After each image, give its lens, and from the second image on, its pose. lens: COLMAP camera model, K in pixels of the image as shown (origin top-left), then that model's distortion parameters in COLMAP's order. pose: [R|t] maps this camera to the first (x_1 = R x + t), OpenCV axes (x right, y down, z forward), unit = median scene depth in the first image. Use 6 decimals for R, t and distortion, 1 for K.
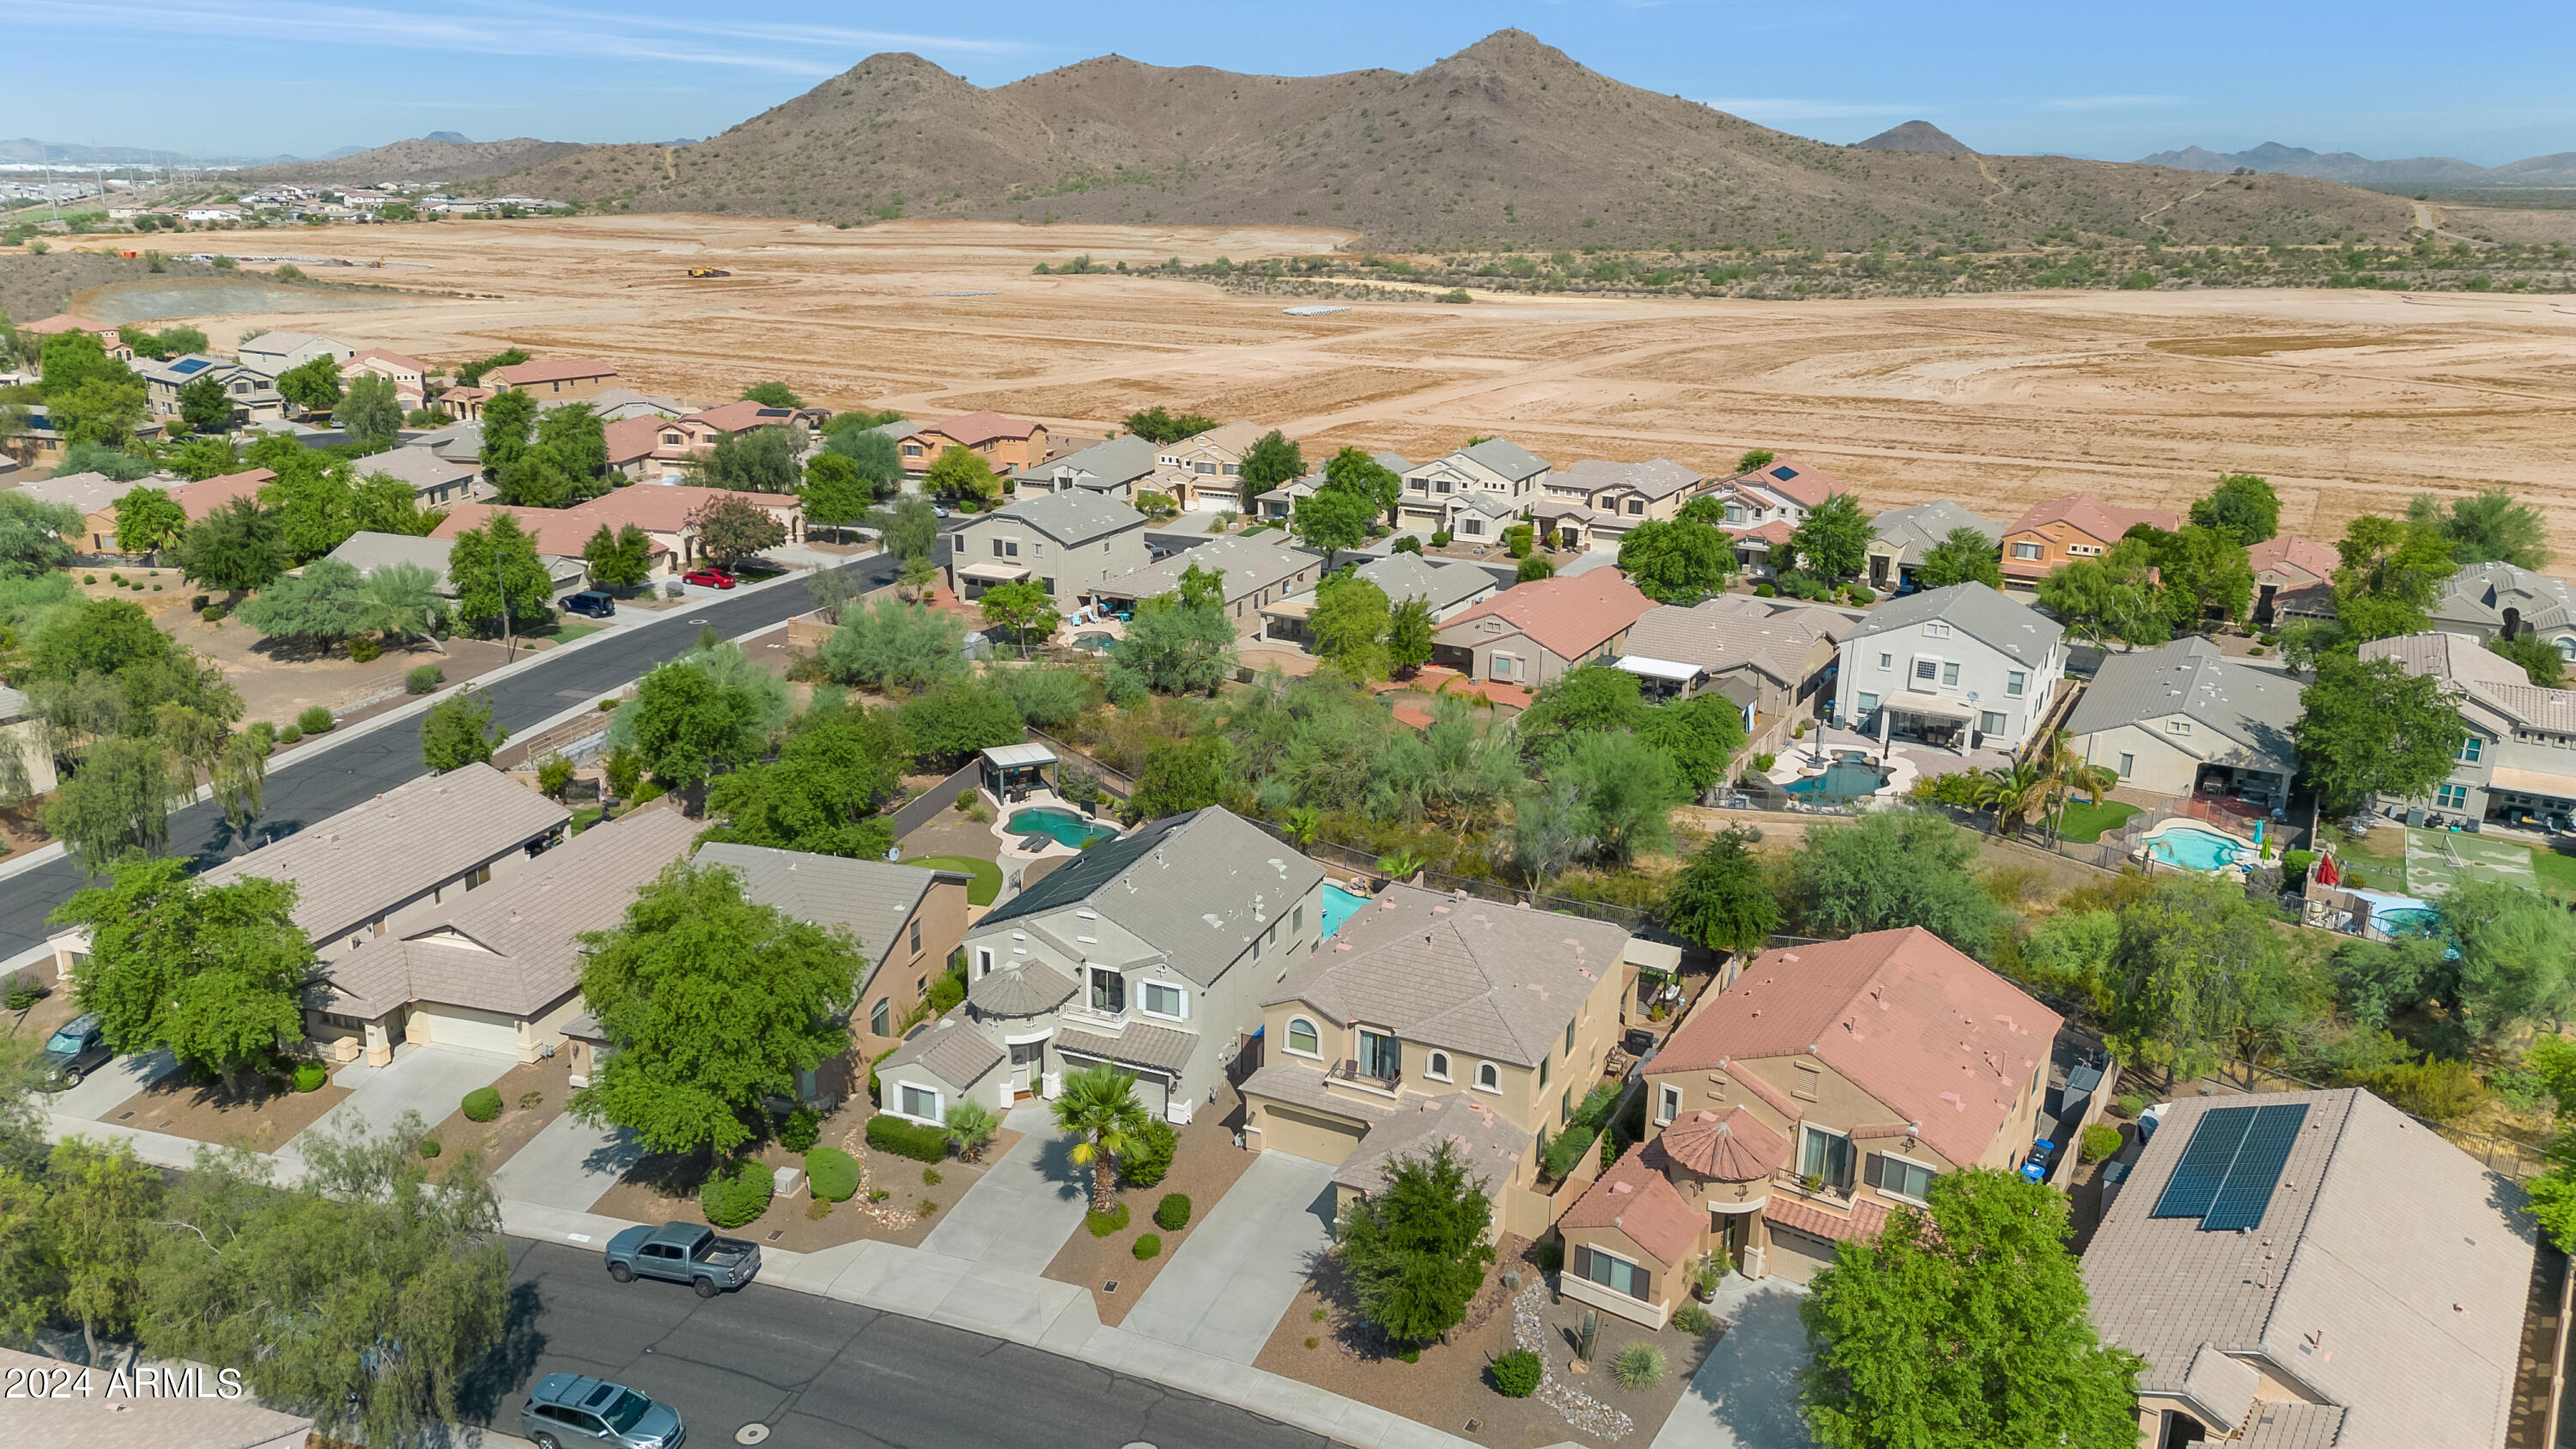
lens RADIAL K [[1831.2, 0, 1261.9], [0, 1831.2, 740.3], [0, 0, 1]] dist [0.067924, -0.068869]
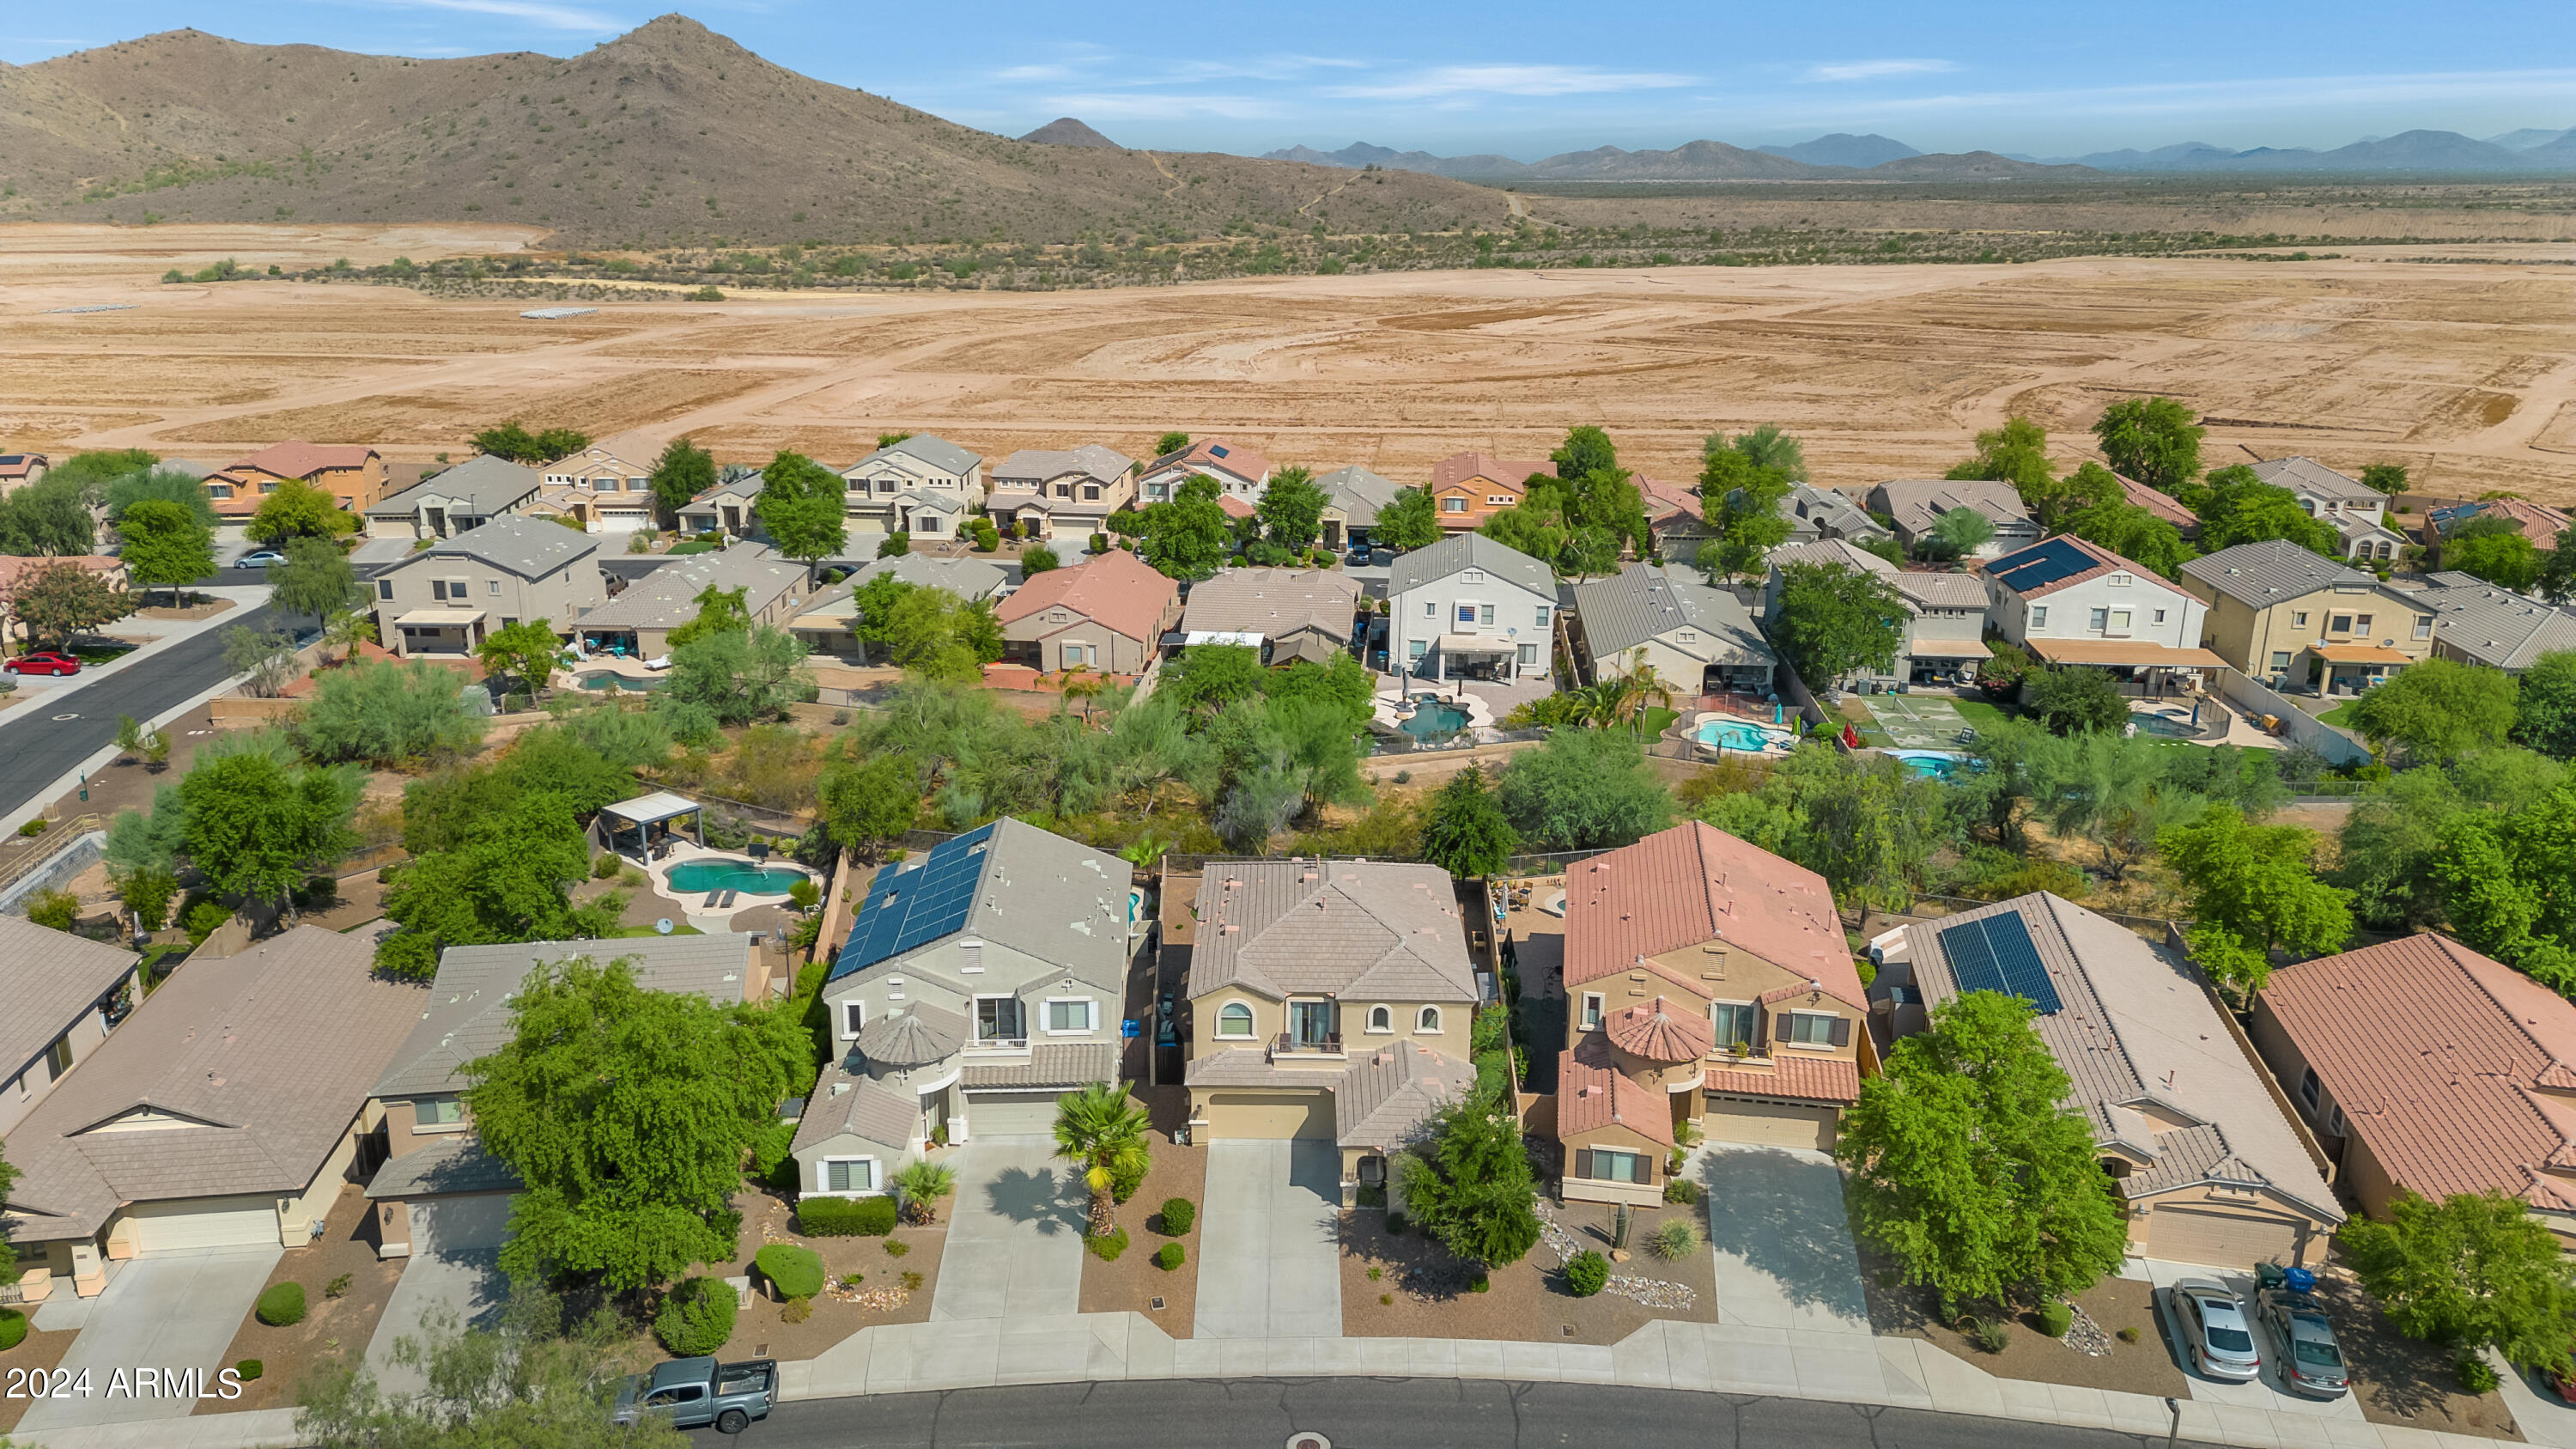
lens RADIAL K [[1831.2, 0, 1303.2], [0, 1831.2, 737.1], [0, 0, 1]] dist [0.067924, -0.068869]
pose [[0.901835, -0.132491, 0.411267, -0.139459], [0.131921, 0.990809, 0.029912, -0.007332], [-0.411450, 0.027279, 0.911024, 0.026194]]
